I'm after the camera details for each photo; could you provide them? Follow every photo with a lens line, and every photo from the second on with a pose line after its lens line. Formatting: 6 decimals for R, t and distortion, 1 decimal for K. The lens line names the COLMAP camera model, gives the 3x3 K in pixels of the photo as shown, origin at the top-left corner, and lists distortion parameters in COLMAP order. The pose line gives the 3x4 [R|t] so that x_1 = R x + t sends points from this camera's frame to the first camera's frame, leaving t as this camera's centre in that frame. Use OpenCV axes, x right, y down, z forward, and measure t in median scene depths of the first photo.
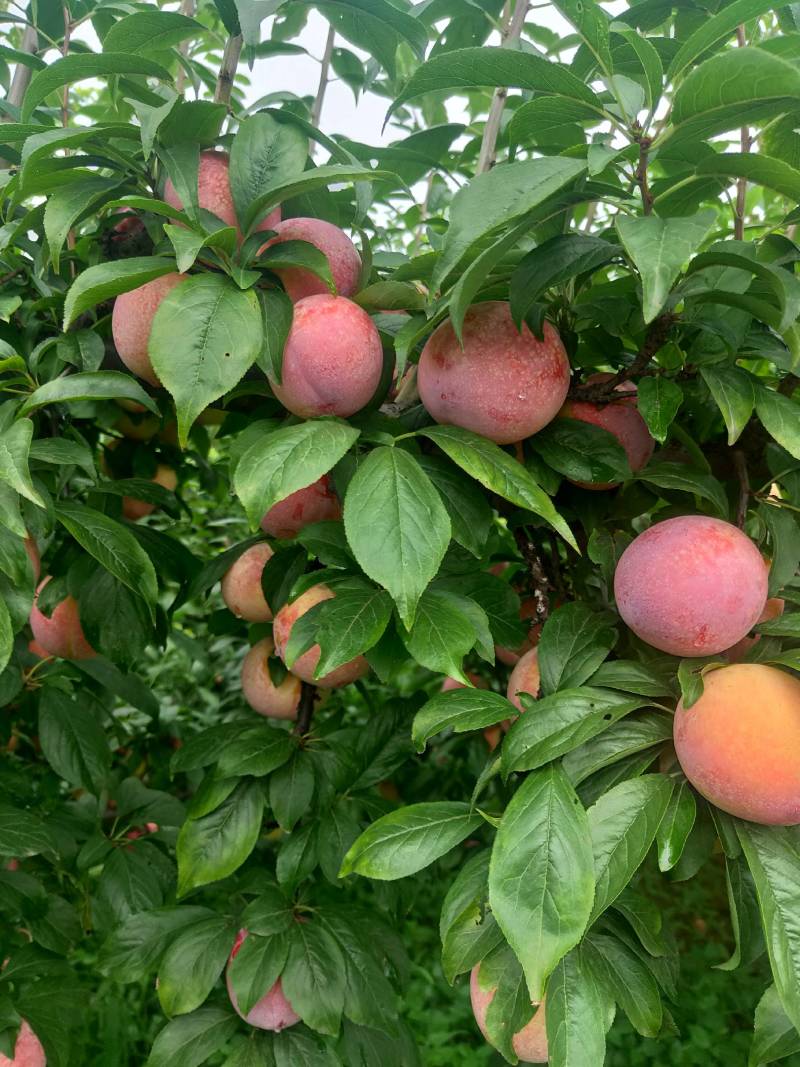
lens RADIAL K [[830.0, 0, 400.7], [0, 830.0, 502.1], [0, 0, 1]] dist [0.021642, 0.001551]
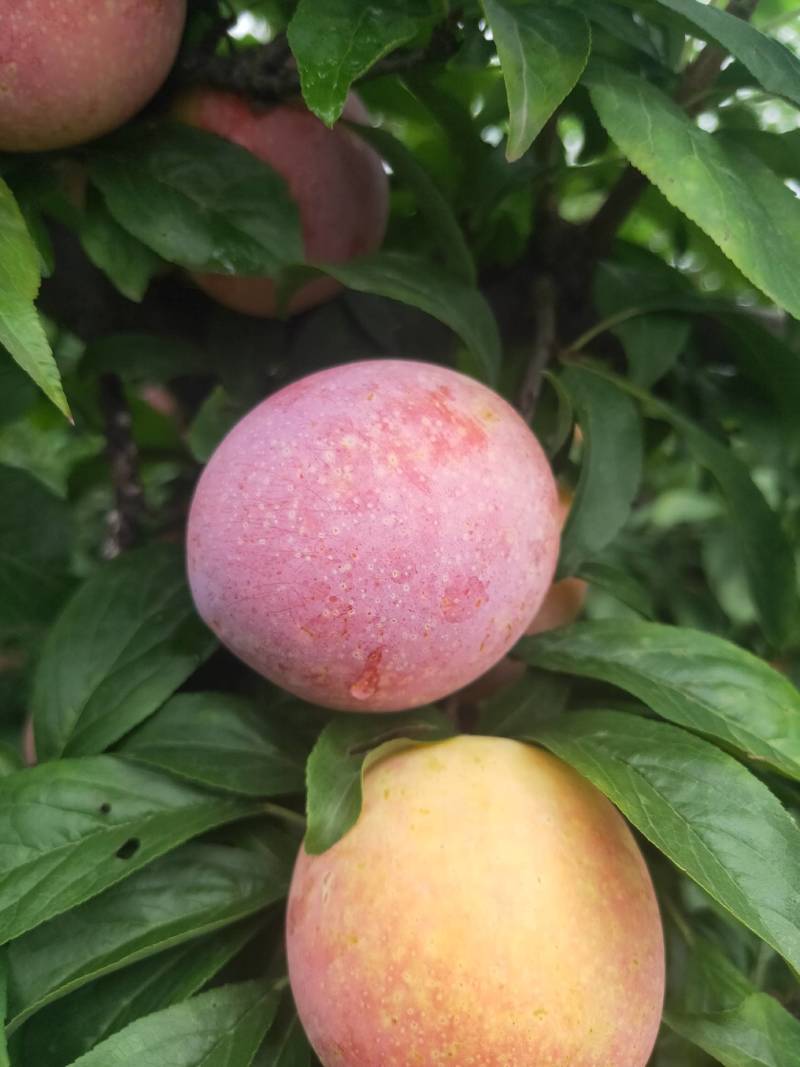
lens RADIAL K [[863.4, 0, 399.8], [0, 863.4, 491.2], [0, 0, 1]] dist [-0.007569, -0.003829]
pose [[0.971949, 0.104642, 0.210631, 0.260692], [-0.121288, 0.990306, 0.067695, 0.049059], [-0.201505, -0.091343, 0.975219, 0.578763]]
